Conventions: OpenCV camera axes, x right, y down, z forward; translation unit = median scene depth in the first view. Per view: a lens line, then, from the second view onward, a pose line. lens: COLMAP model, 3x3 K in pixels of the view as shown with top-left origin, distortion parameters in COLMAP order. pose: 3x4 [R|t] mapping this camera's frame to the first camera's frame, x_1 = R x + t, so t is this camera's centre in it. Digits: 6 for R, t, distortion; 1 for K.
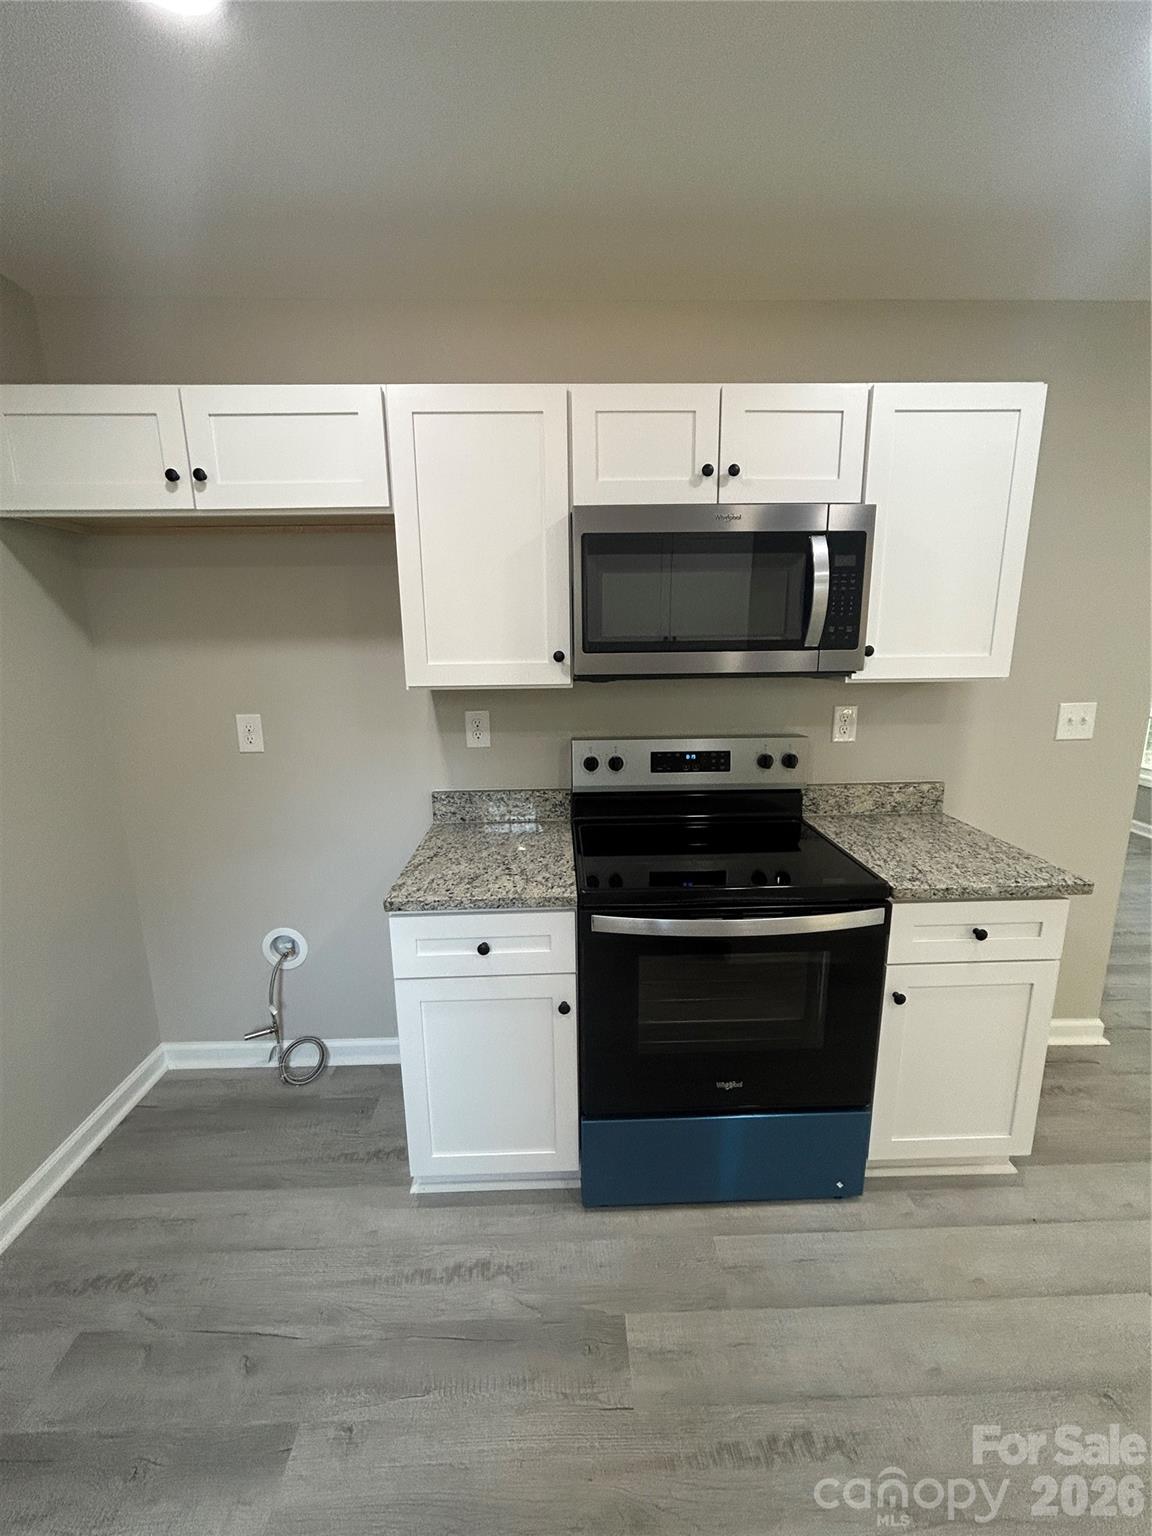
lens RADIAL K [[623.4, 0, 577.3], [0, 623.4, 767.0], [0, 0, 1]] dist [0.001311, -0.000002]
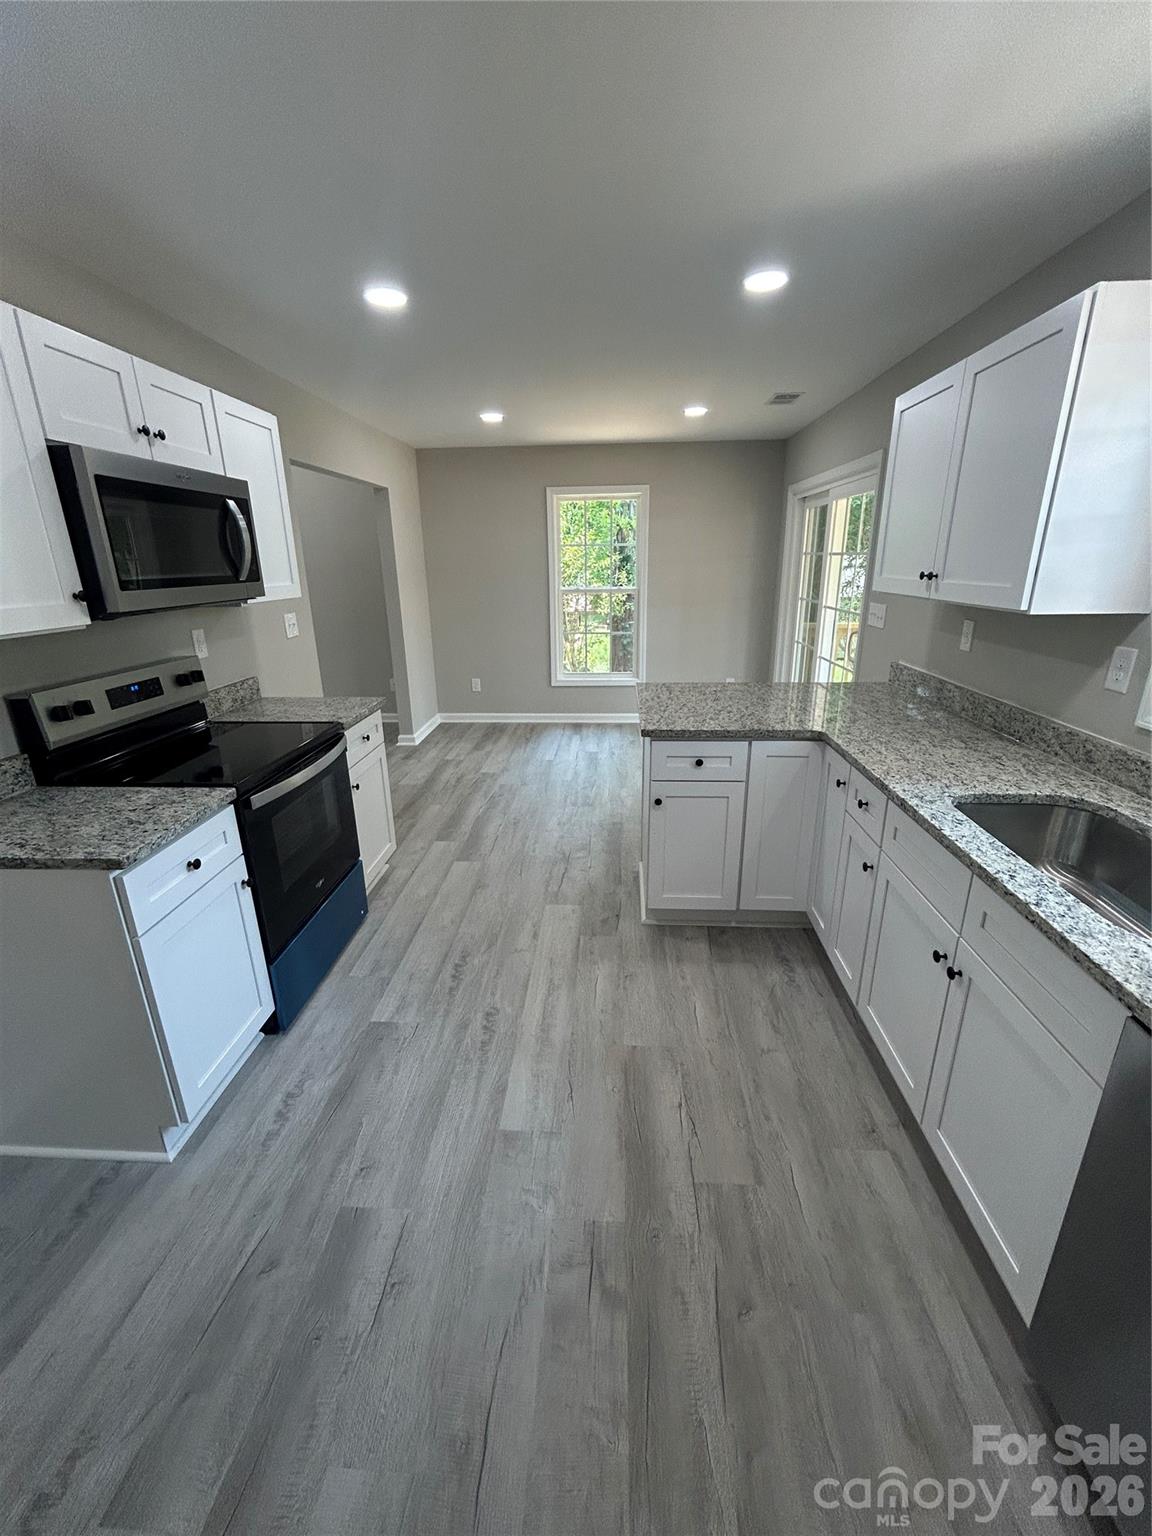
lens RADIAL K [[623.4, 0, 577.7], [0, 623.4, 765.6], [0, 0, 1]] dist [0.001311, -0.000002]
pose [[0.087383, -0.304016, 0.948651, -1.028886], [0.216296, 0.935365, 0.279835, -0.033357], [-0.972409, 0.180737, 0.147493, 0.137582]]
